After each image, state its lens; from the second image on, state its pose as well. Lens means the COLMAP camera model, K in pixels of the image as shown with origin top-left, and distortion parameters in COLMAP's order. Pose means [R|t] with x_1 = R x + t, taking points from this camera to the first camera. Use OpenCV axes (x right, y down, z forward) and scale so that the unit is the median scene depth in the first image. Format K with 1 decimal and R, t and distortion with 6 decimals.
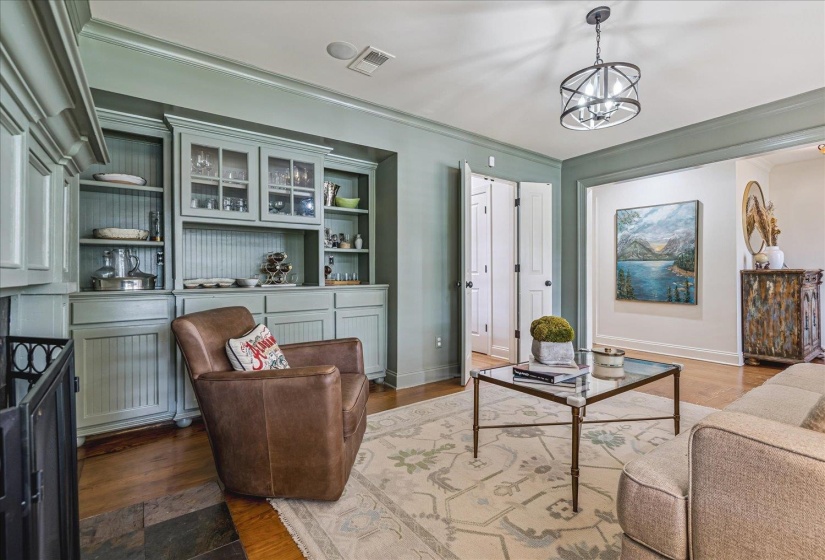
lens RADIAL K [[353.1, 0, 410.6], [0, 353.1, 276.1], [0, 0, 1]] dist [-0.019739, -0.000246]
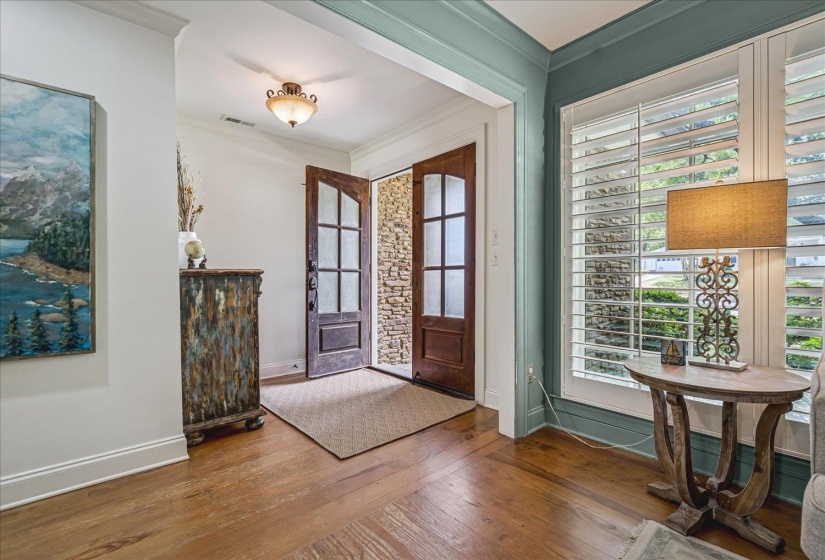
lens RADIAL K [[380.2, 0, 408.6], [0, 380.2, 280.1], [0, 0, 1]] dist [-0.004256, 0.001494]
pose [[-0.104735, -0.008279, 0.994466, 0.363633], [0.009990, 0.999906, 0.009376, -0.003081], [-0.994450, 0.010917, -0.104642, 0.732225]]
